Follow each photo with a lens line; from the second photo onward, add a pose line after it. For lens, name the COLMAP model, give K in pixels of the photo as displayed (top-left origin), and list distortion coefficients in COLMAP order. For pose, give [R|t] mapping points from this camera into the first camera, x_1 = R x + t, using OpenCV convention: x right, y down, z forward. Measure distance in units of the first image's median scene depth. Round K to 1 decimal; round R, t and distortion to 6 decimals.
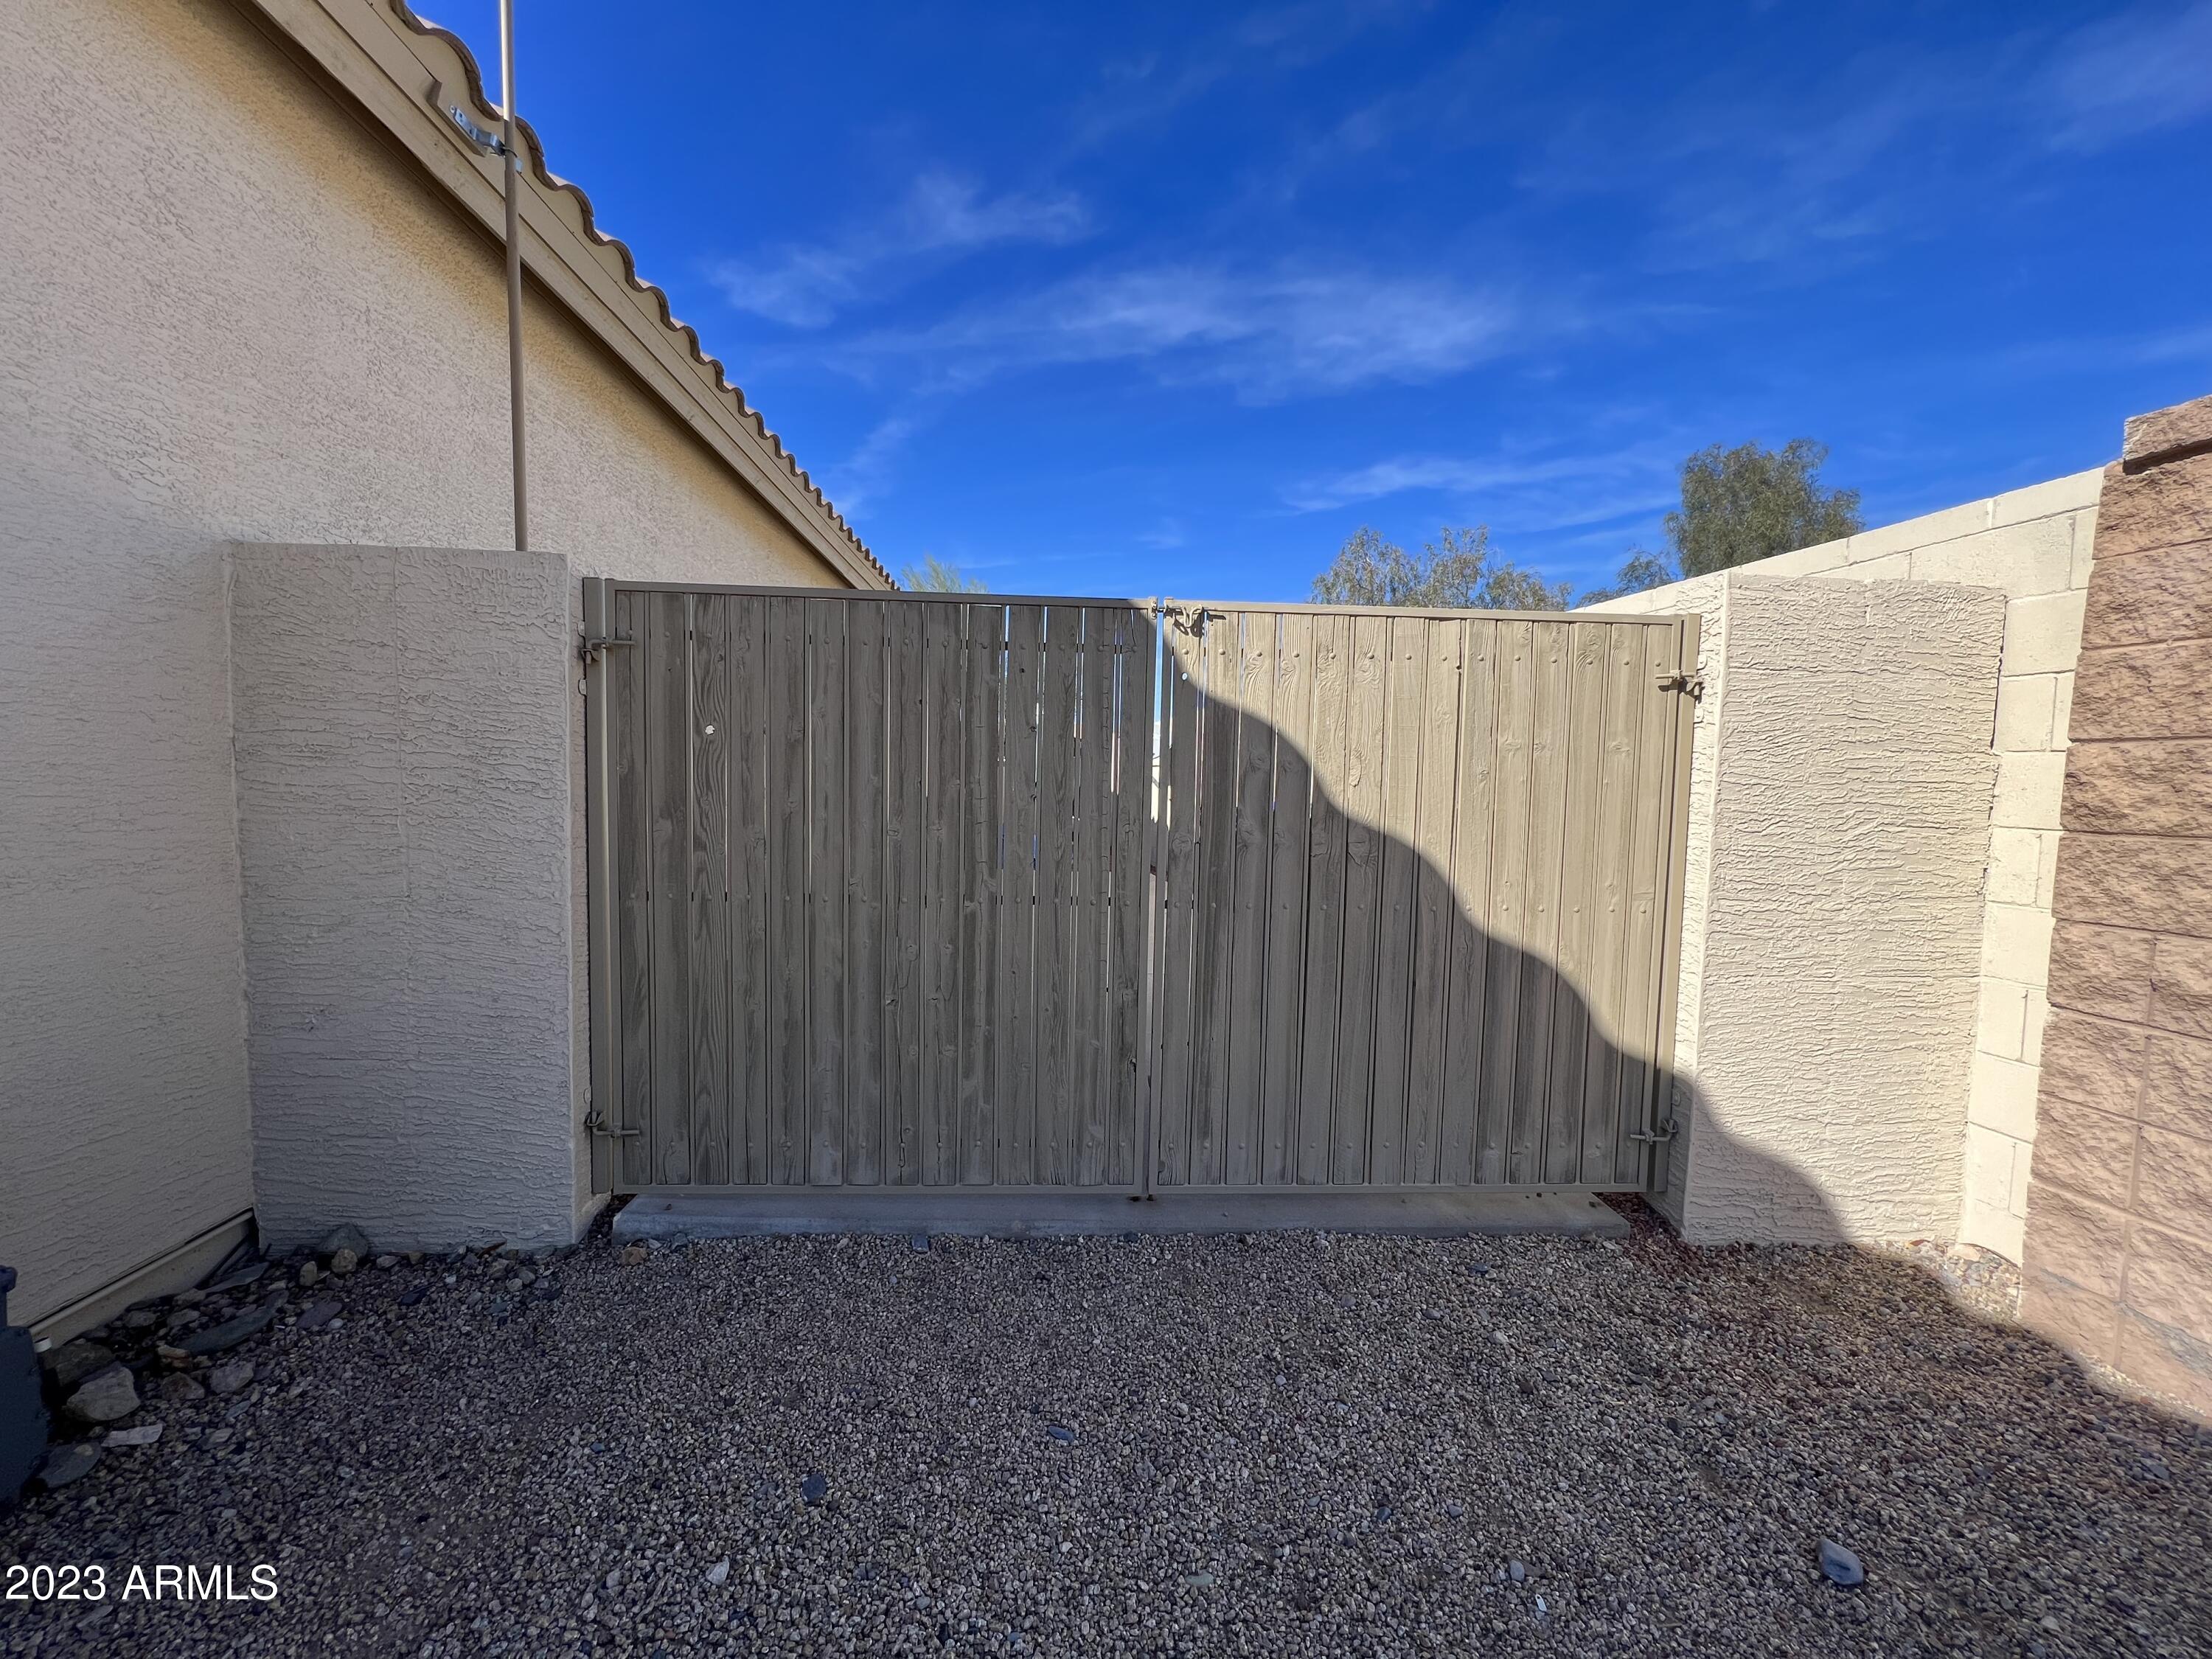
lens RADIAL K [[894.5, 0, 1105.8], [0, 894.5, 838.6], [0, 0, 1]] dist [-0.008633, 0.000431]
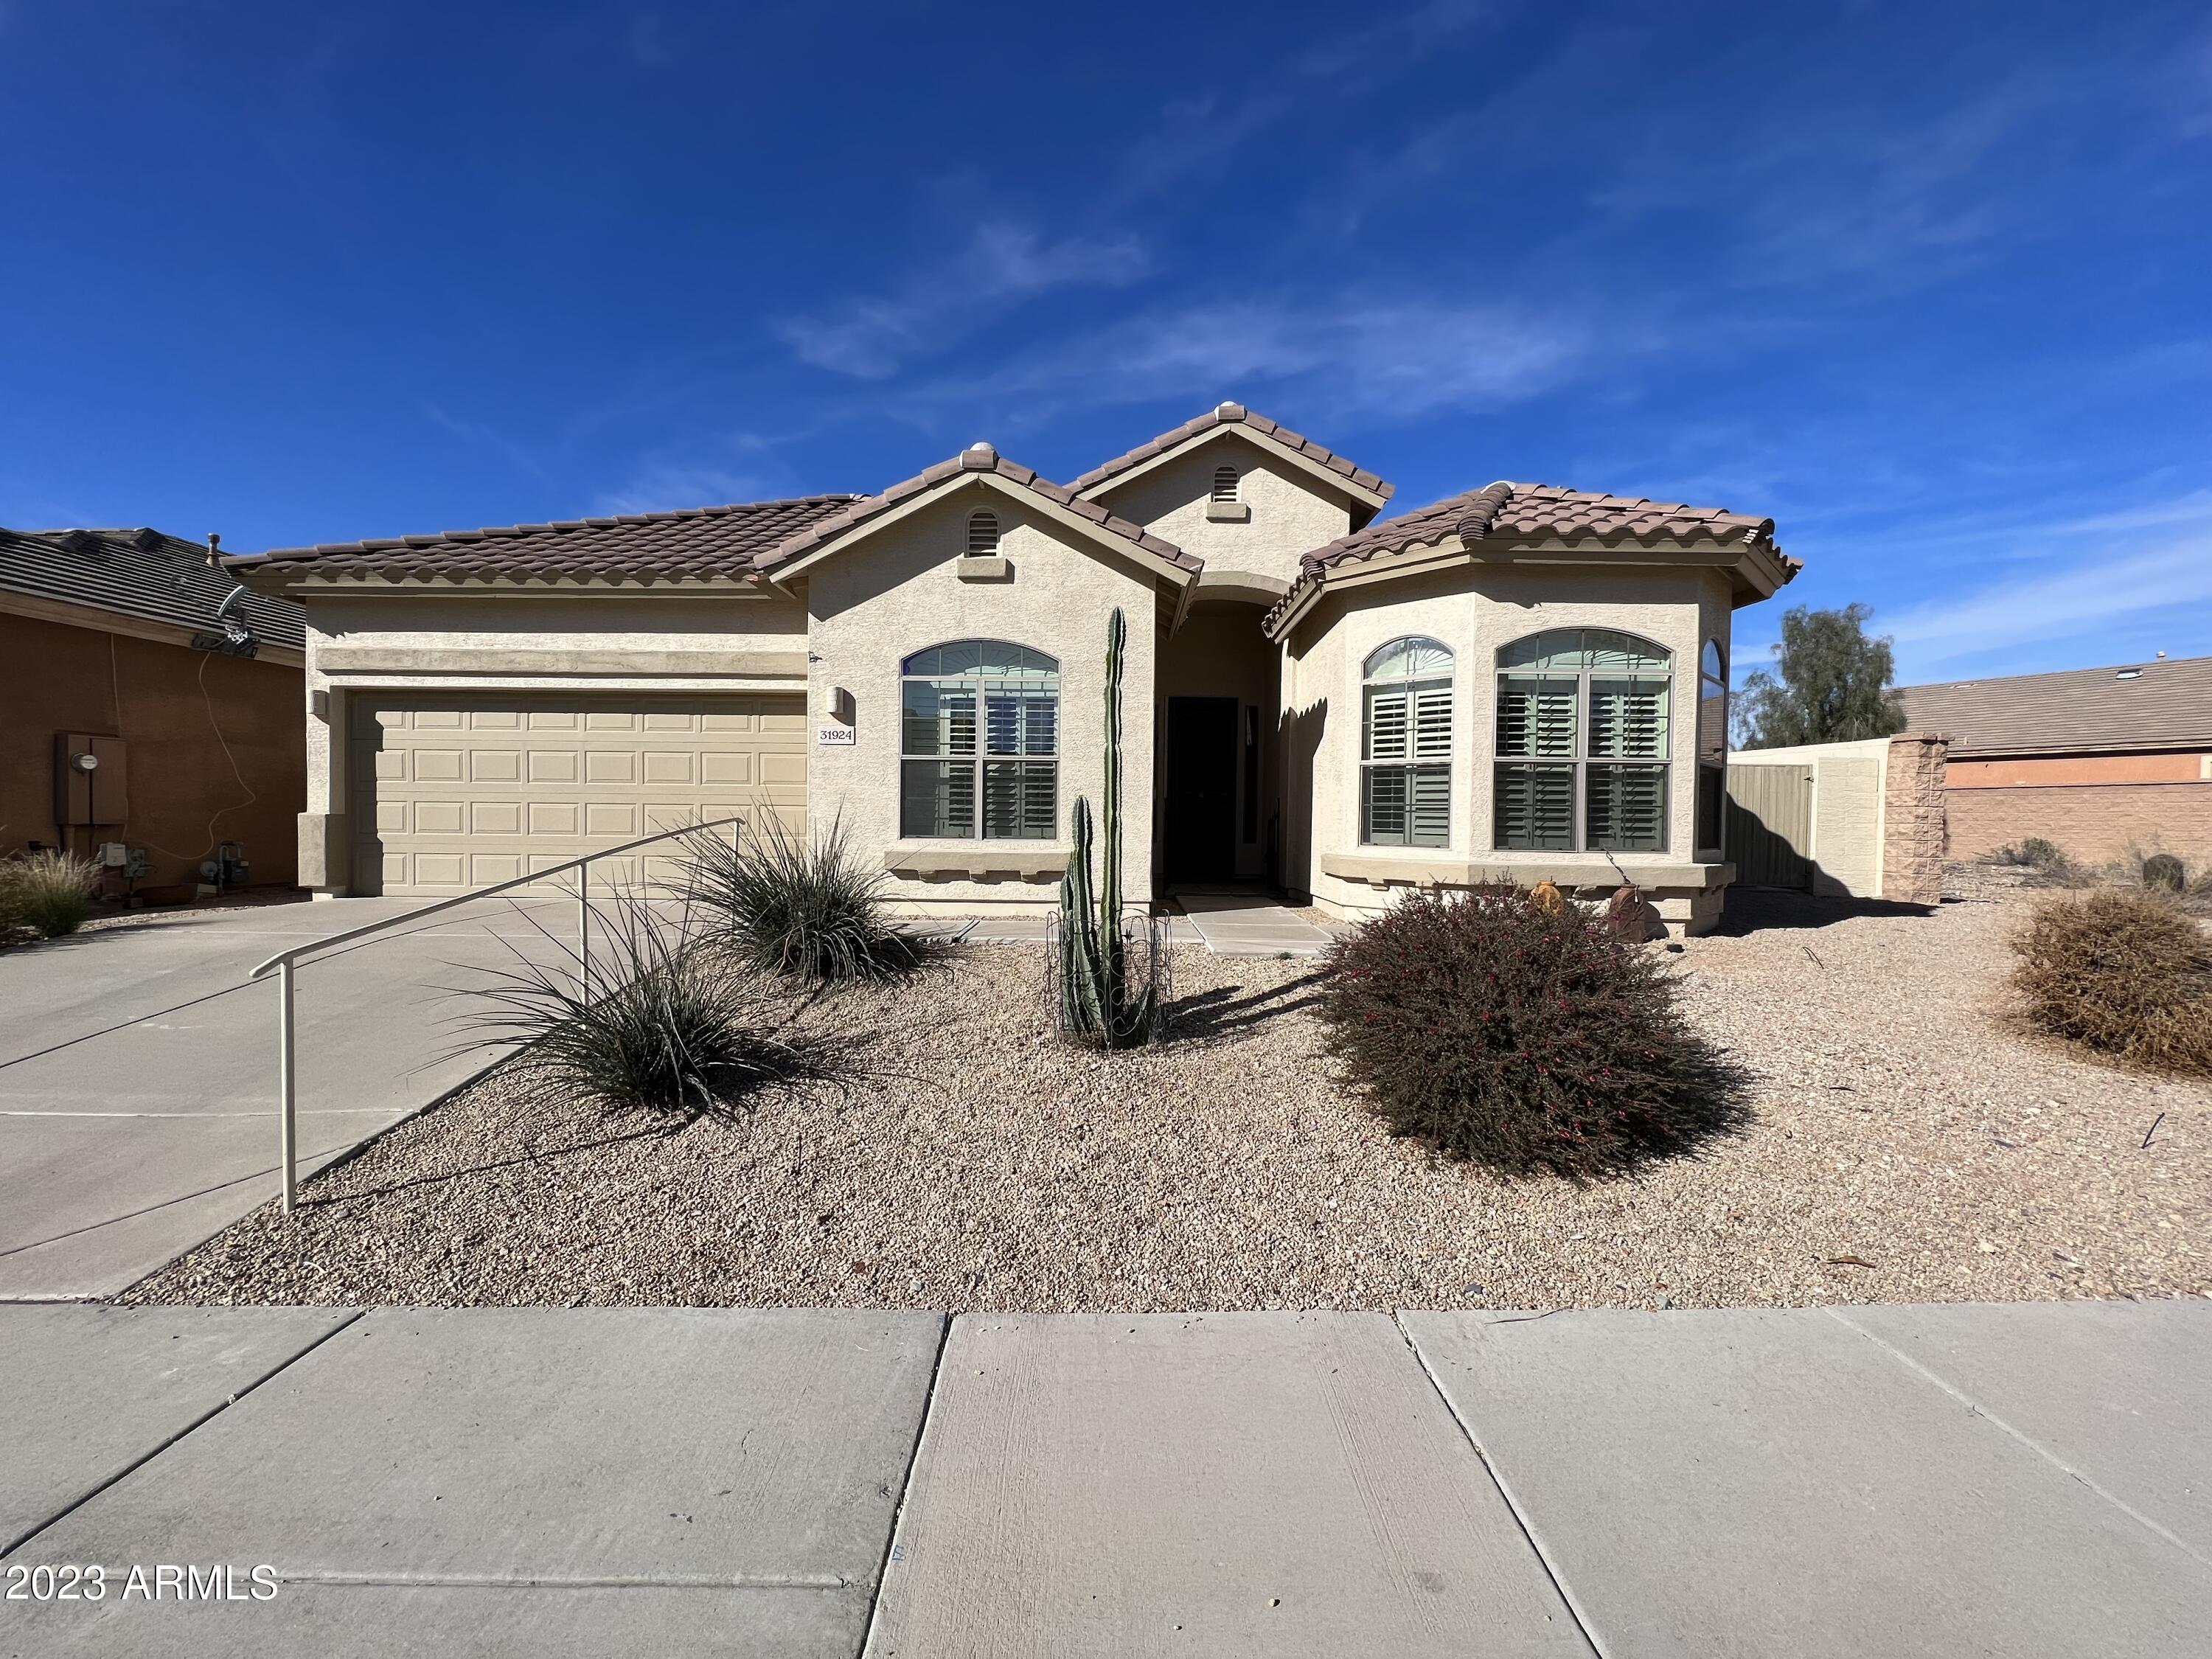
lens RADIAL K [[924.3, 0, 1108.4], [0, 924.3, 841.6], [0, 0, 1]] dist [0.000901, -0.000076]
pose [[0.998174, -0.003401, -0.060309, -2.818698], [0.000664, 0.998971, -0.045345, 0.386433], [0.060401, 0.045222, 0.997149, -4.174577]]
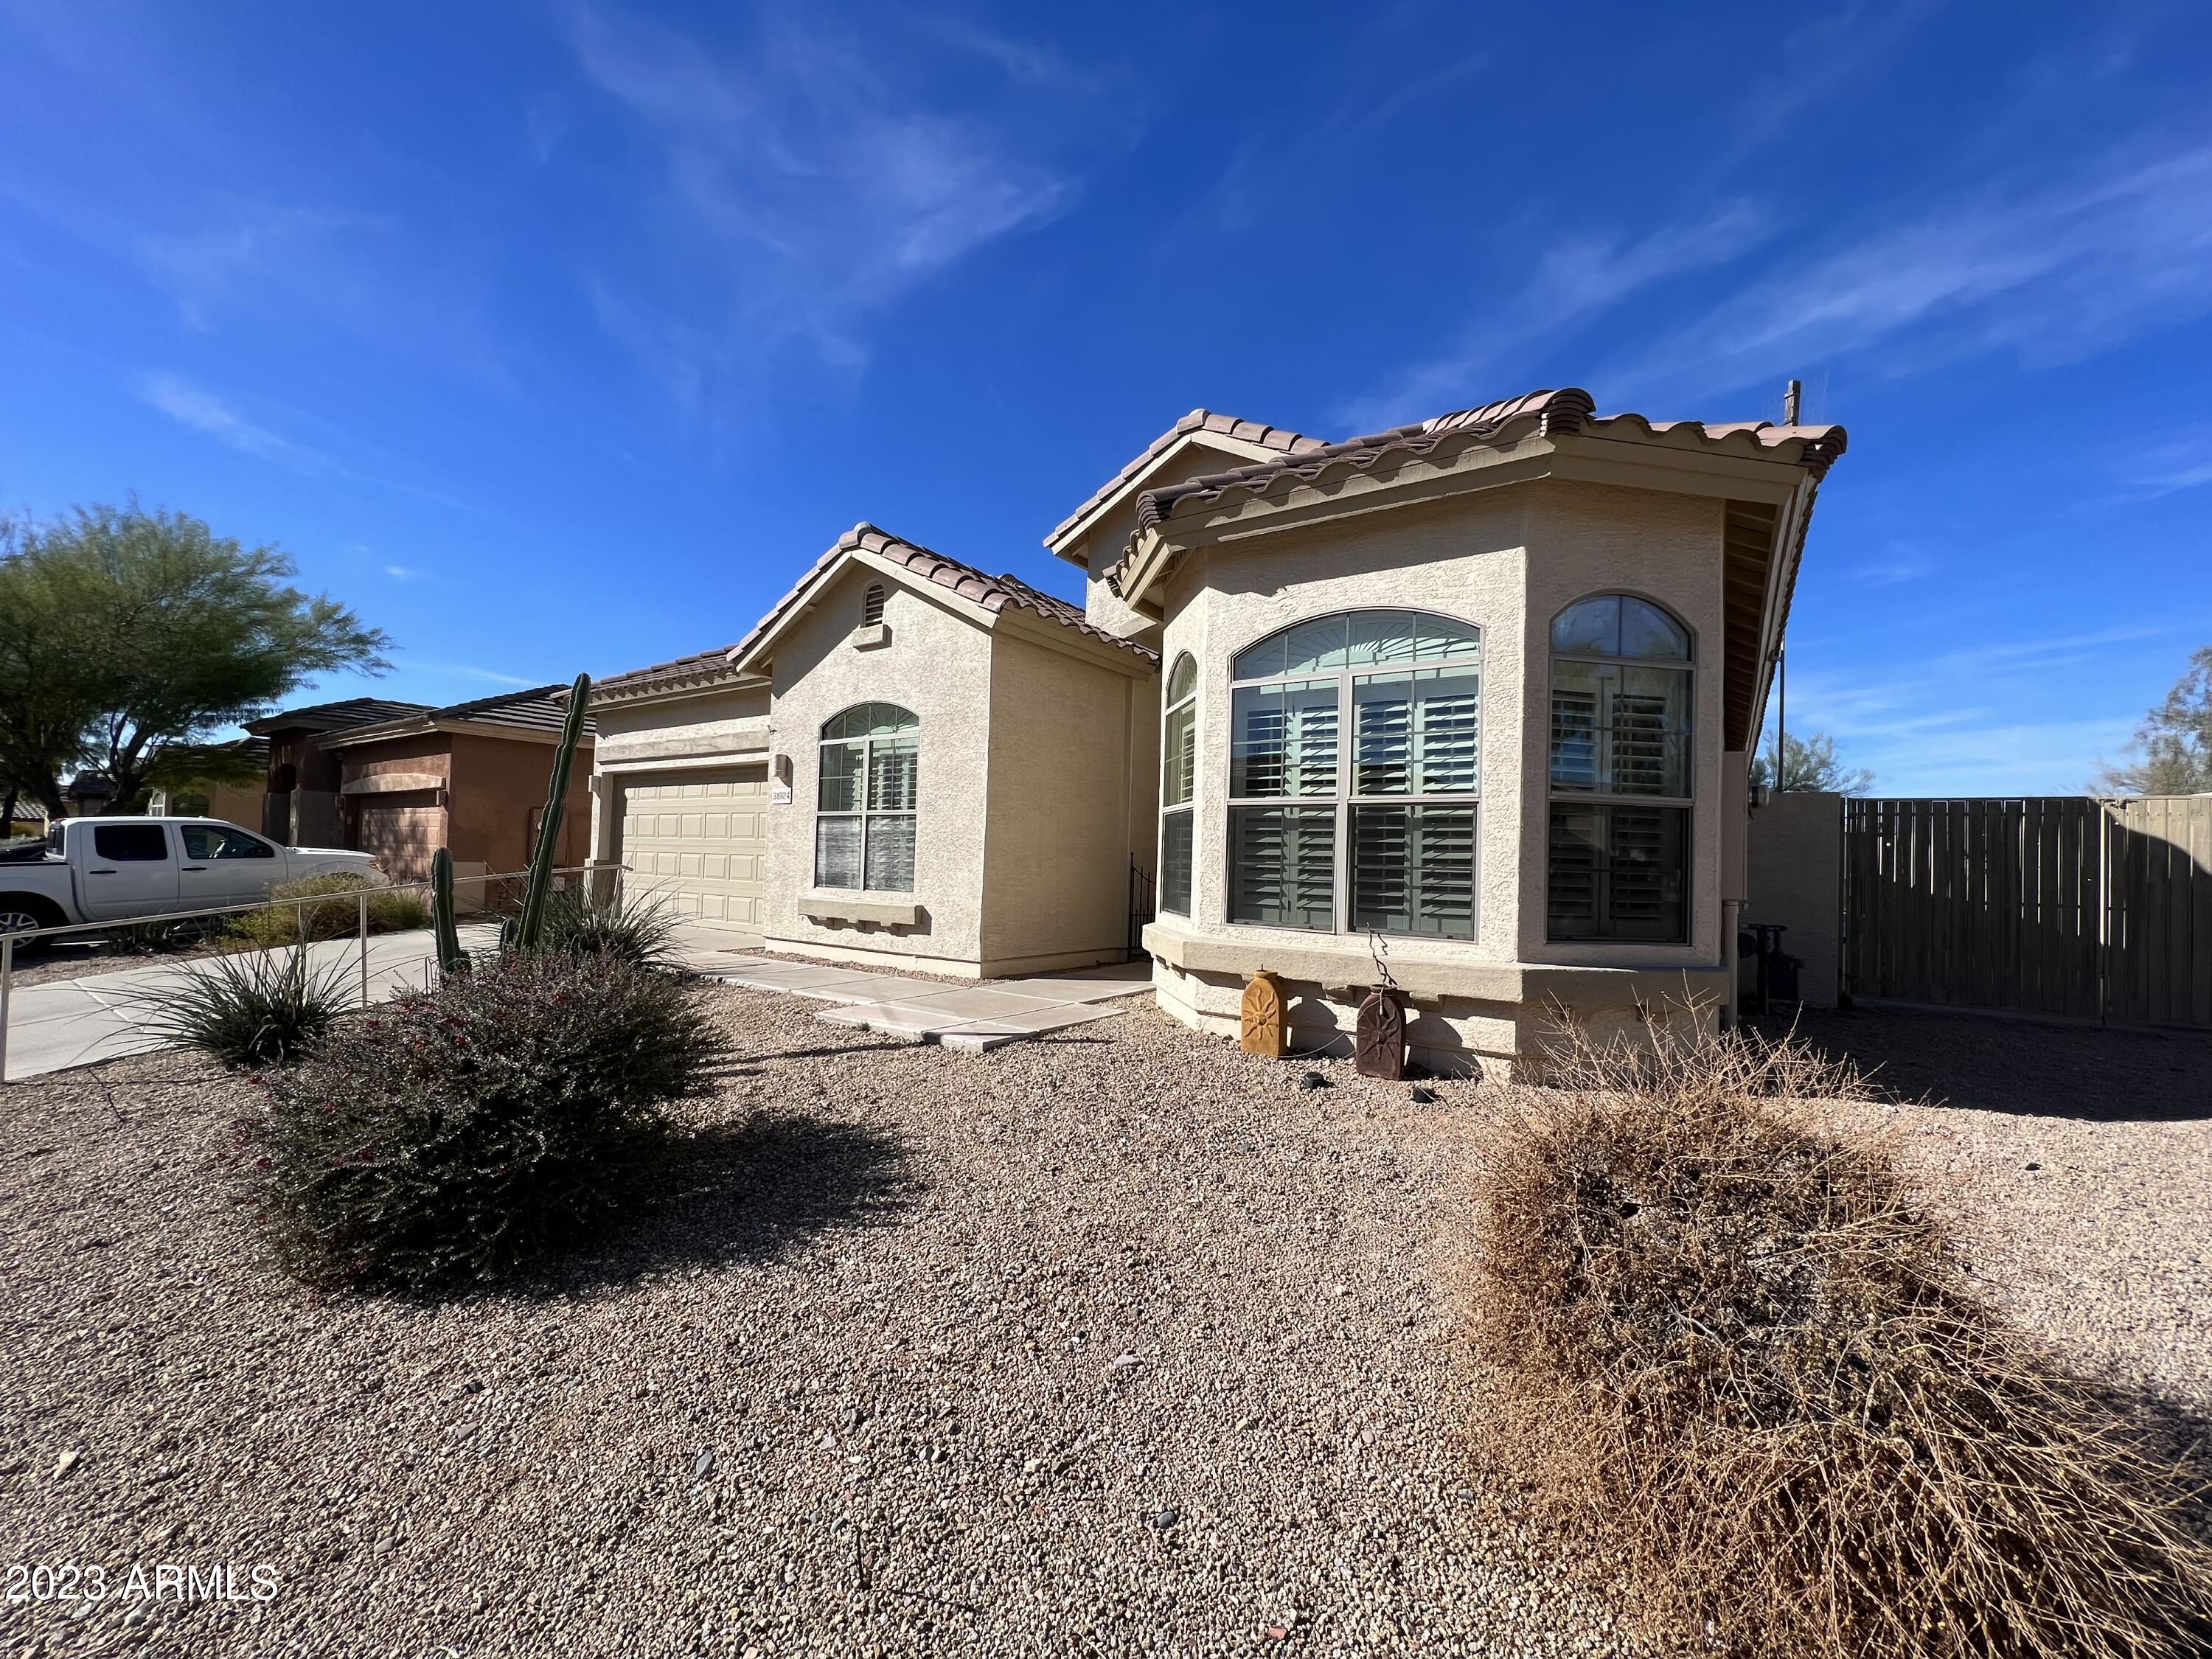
lens RADIAL K [[898.7, 0, 1096.0], [0, 898.7, 830.6], [0, 0, 1]] dist [-0.001195, -0.000396]
pose [[0.783567, -0.014957, -0.621127, -0.641775], [-0.058748, 0.993448, -0.098034, 0.284568], [0.618524, 0.113306, 0.777554, -2.996767]]
